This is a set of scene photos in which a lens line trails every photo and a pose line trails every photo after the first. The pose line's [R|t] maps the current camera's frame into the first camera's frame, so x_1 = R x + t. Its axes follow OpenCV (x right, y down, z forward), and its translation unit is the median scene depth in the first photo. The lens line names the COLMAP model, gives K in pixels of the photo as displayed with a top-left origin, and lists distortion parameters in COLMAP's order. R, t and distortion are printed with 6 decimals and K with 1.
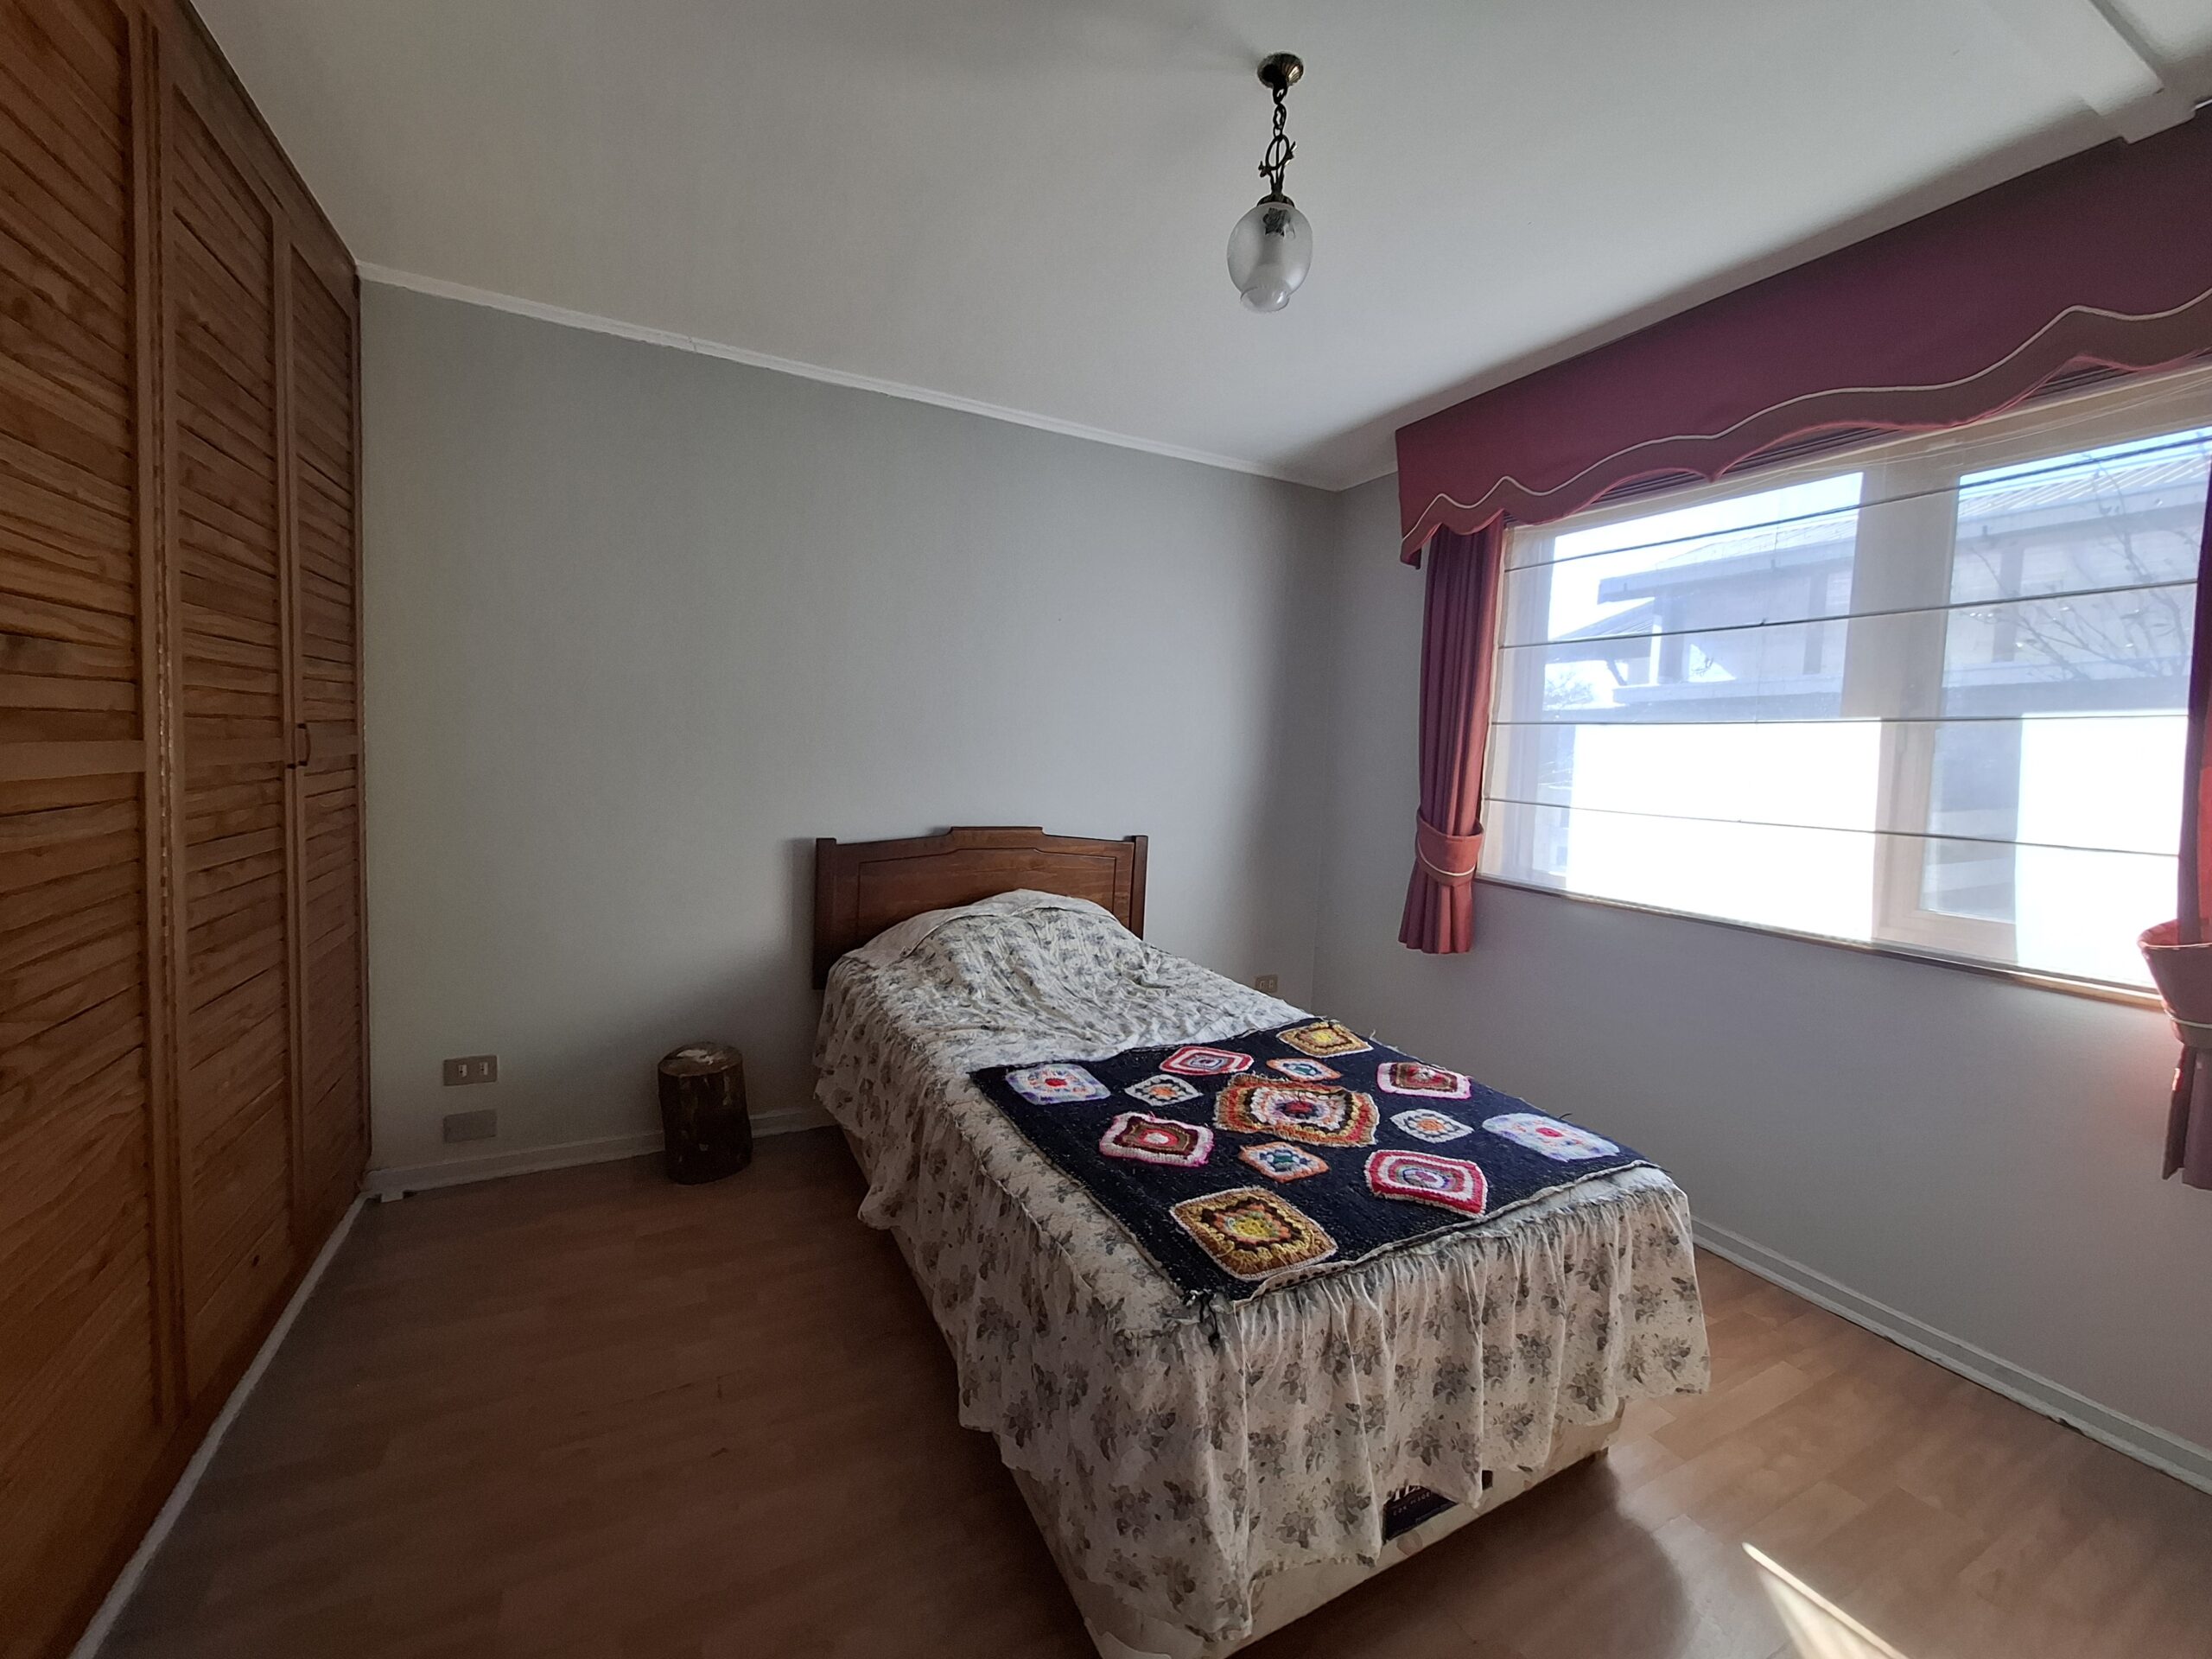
lens RADIAL K [[869.5, 0, 1101.4], [0, 869.5, 795.9], [0, 0, 1]] dist [0.001361, 0.000155]
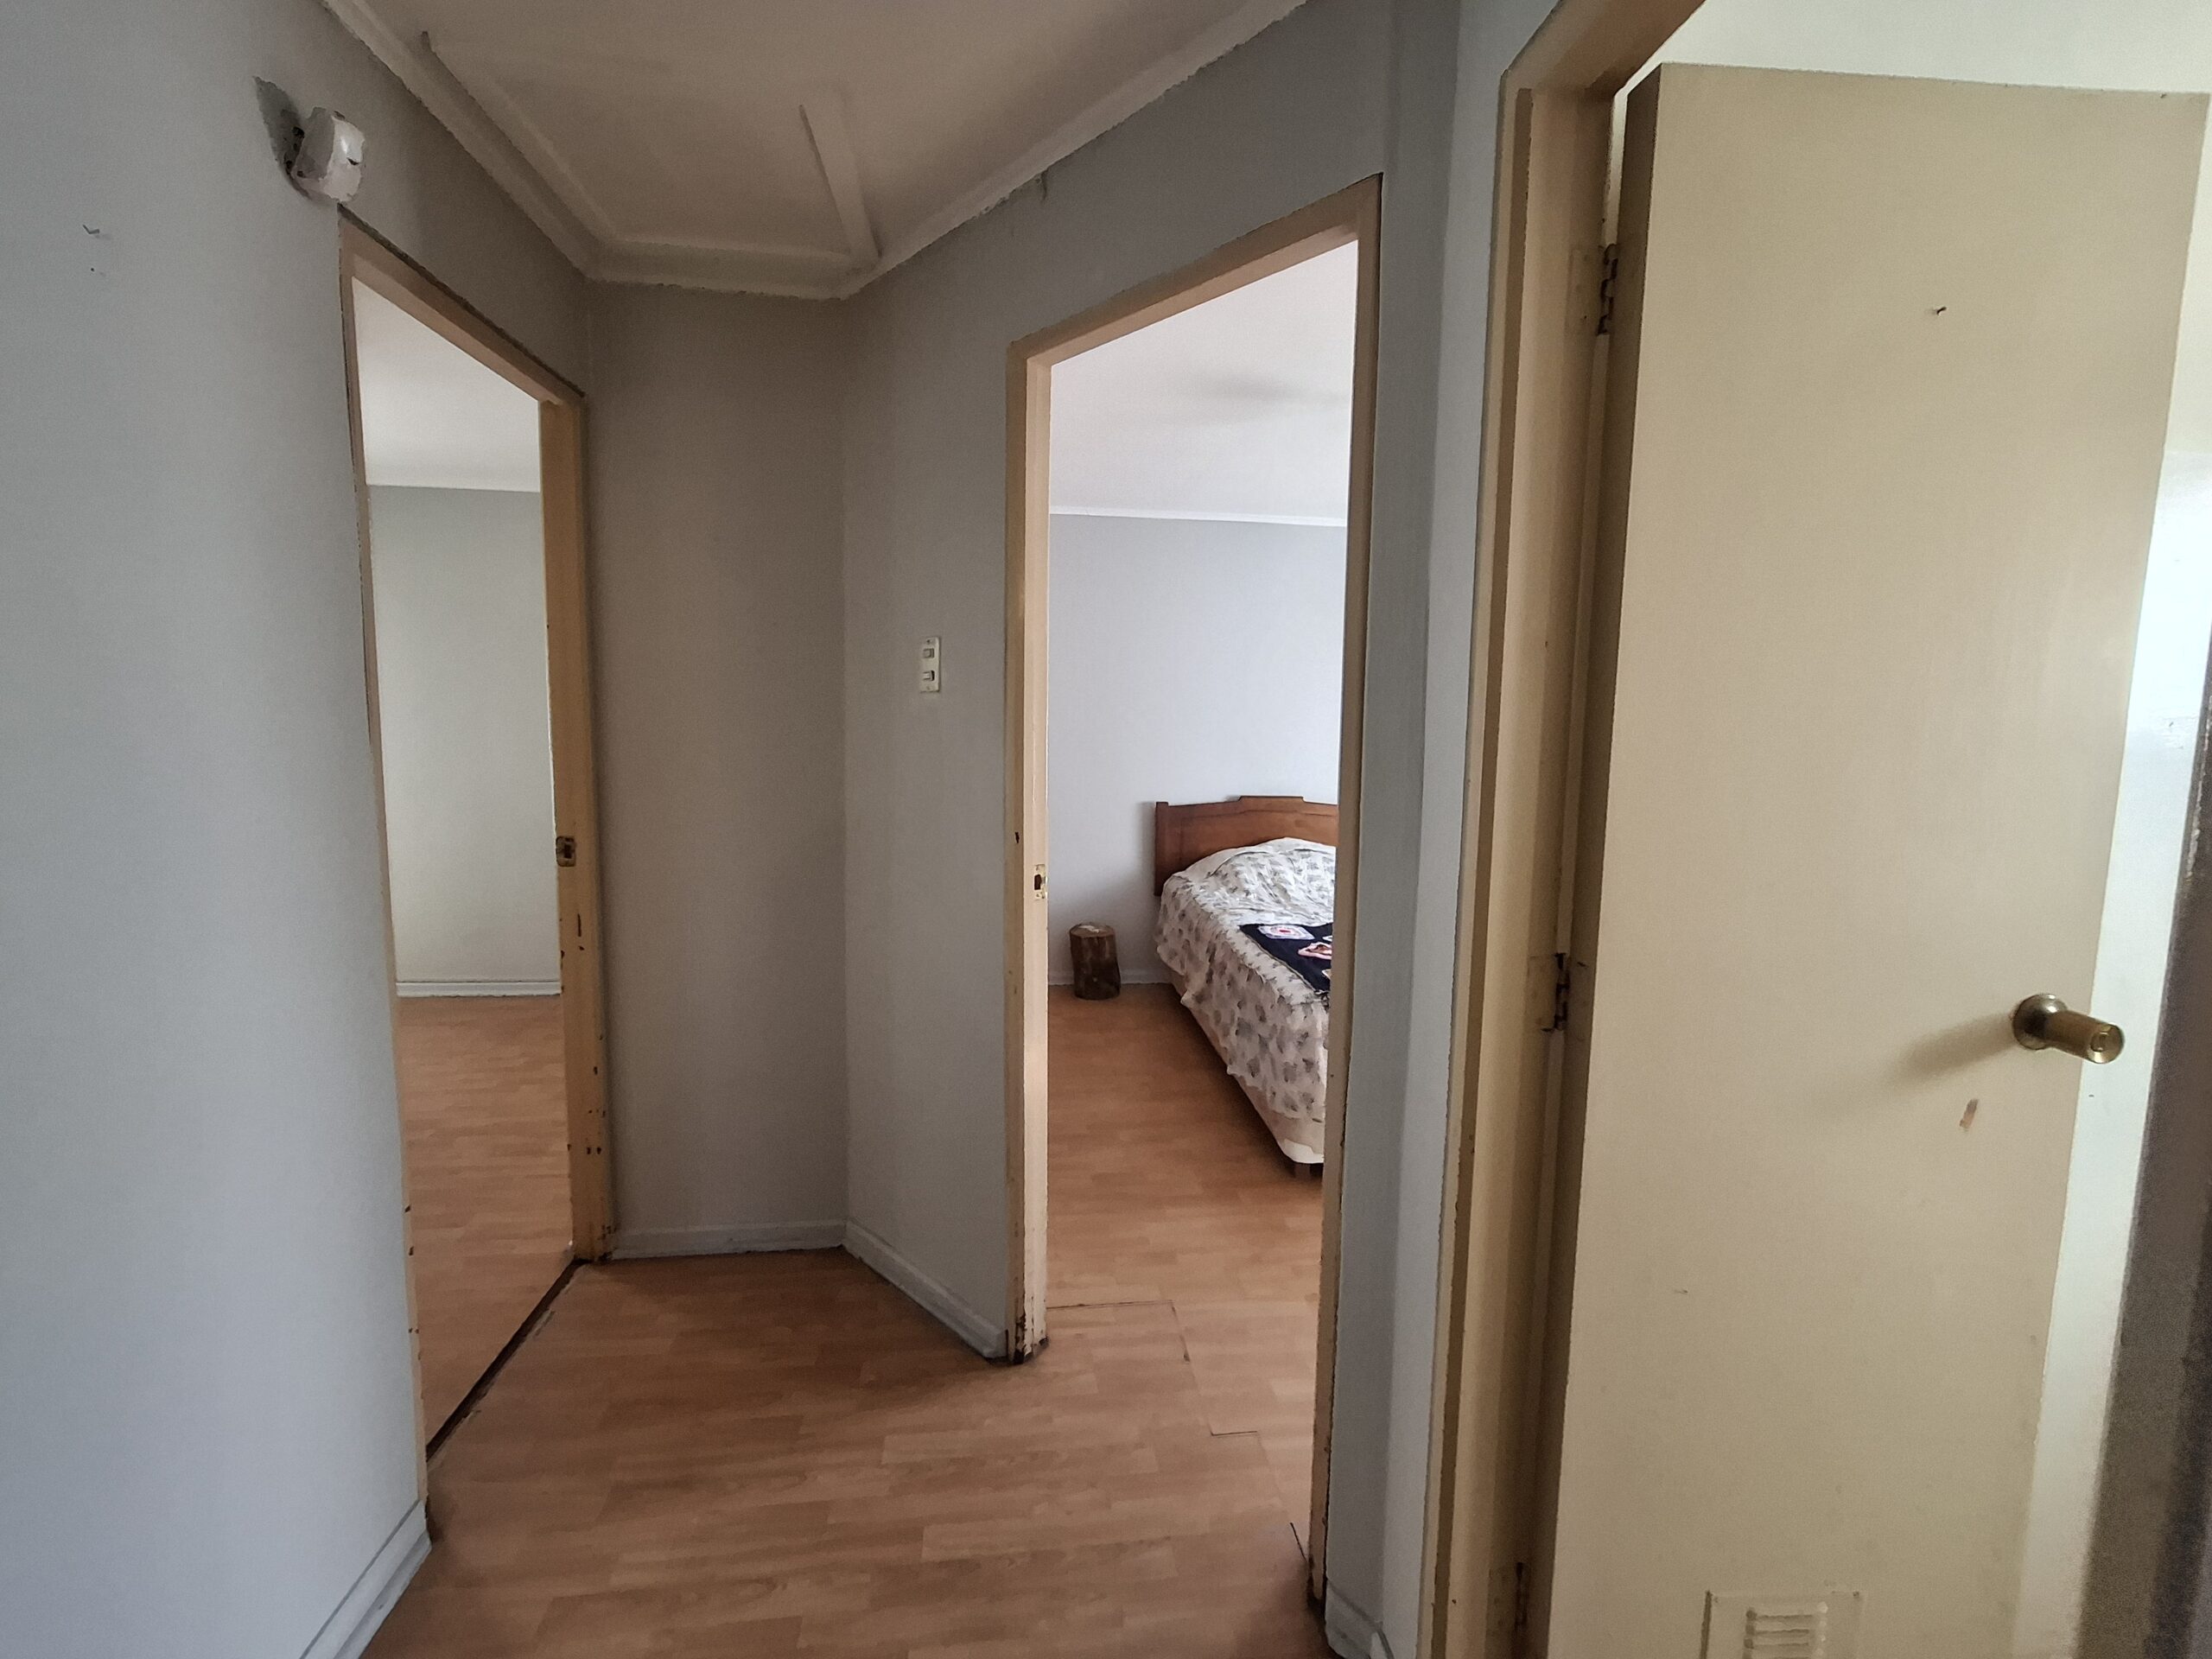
lens RADIAL K [[869.5, 0, 1101.4], [0, 869.5, 795.9], [0, 0, 1]] dist [0.001361, 0.000155]
pose [[0.933413, 0.008186, -0.358710, 0.182303], [0.000115, 0.999733, 0.023116, 0.001066], [0.358803, -0.021618, 0.933163, -0.637006]]
